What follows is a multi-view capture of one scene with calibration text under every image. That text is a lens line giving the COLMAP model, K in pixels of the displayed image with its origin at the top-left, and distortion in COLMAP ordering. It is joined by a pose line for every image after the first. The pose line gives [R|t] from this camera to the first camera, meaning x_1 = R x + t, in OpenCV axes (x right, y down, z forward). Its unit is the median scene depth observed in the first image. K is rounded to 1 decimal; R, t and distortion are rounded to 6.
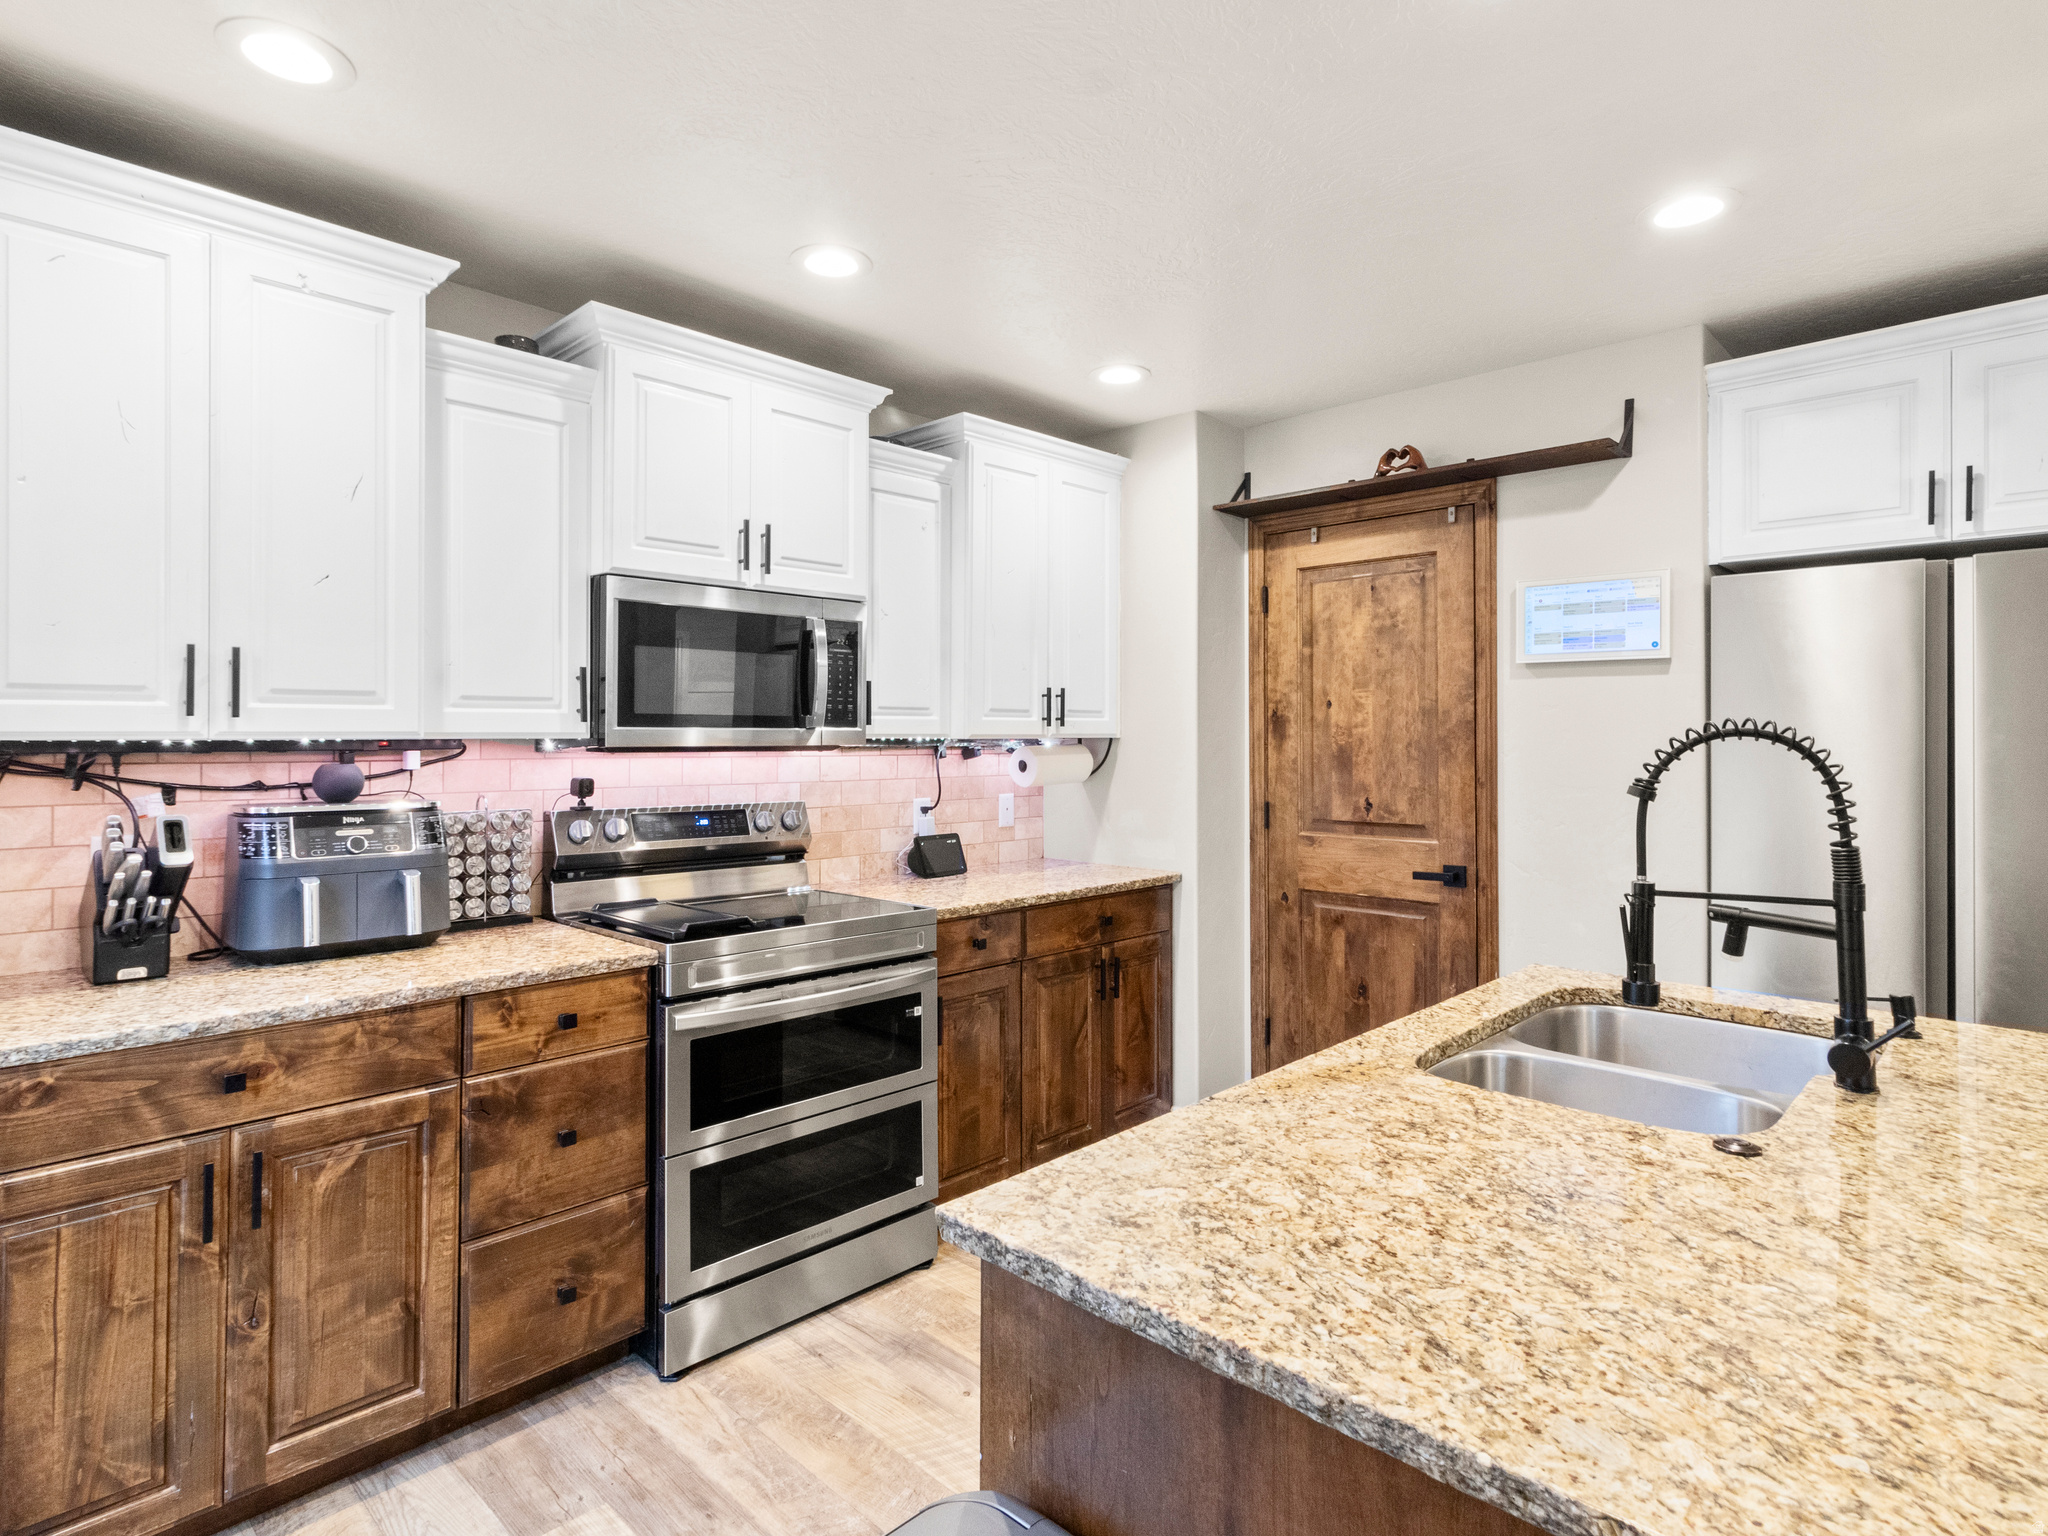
lens RADIAL K [[1088.5, 0, 1013.4], [0, 1088.5, 760.4], [0, 0, 1]] dist [0.001571, -0.008850]
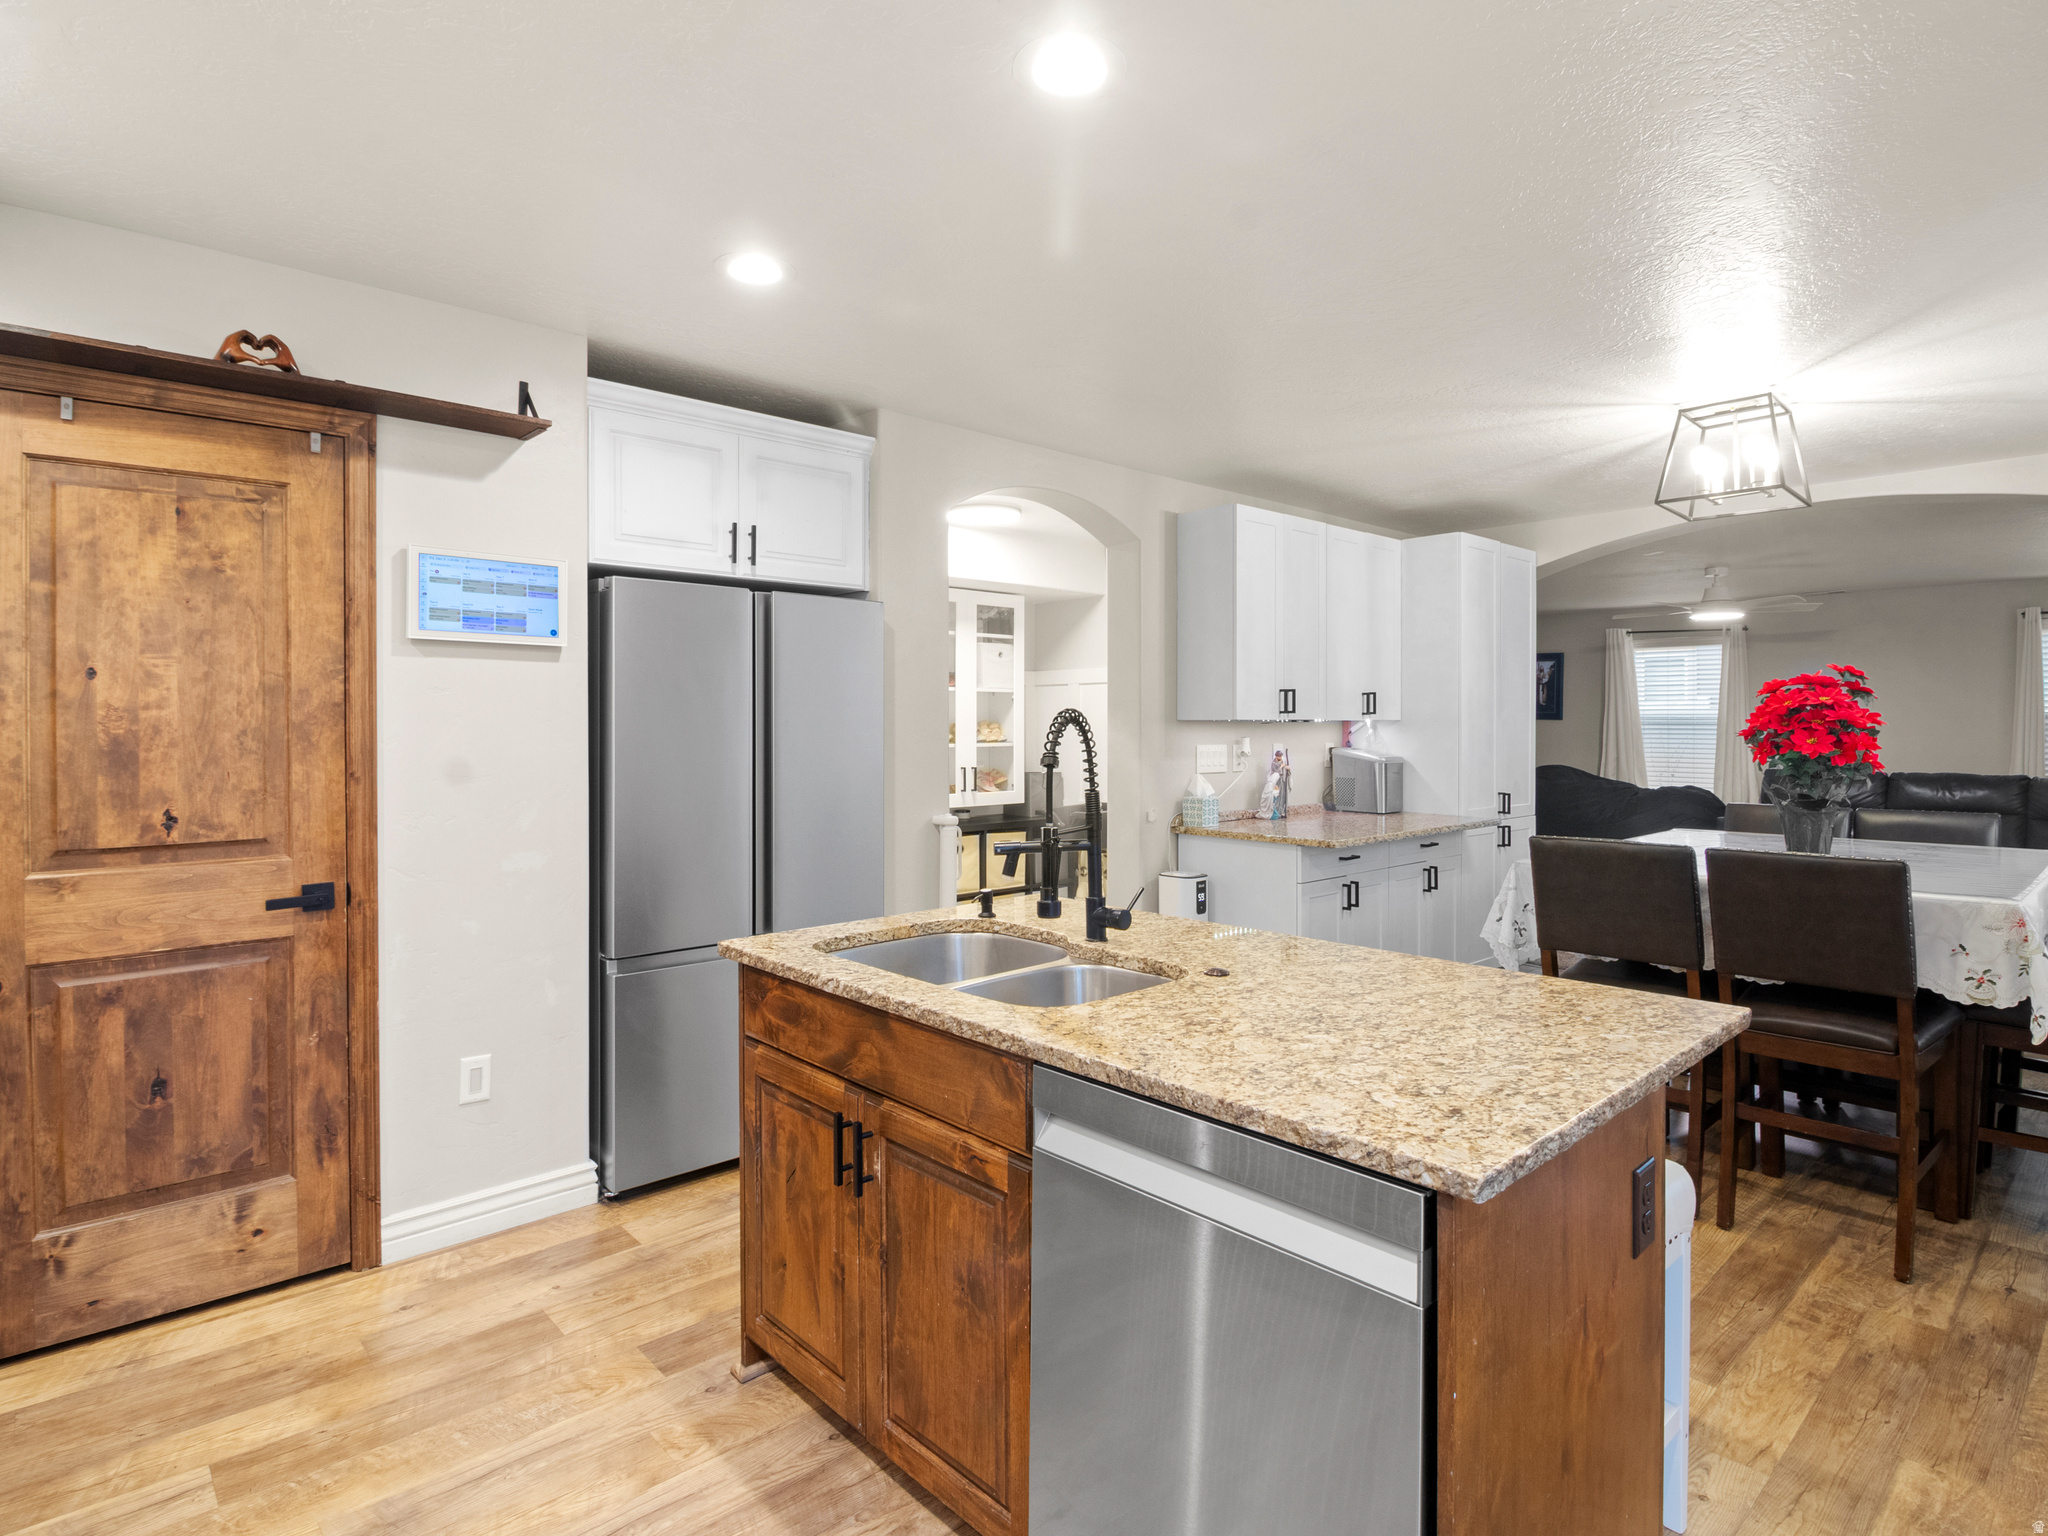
lens RADIAL K [[1088.5, 0, 1013.4], [0, 1088.5, 760.4], [0, 0, 1]] dist [0.001571, -0.008850]
pose [[0.059944, -0.033881, 0.997627, -0.354049], [0.021782, 0.999230, 0.032627, -0.008860], [-0.997964, 0.019774, 0.060636, 0.435529]]
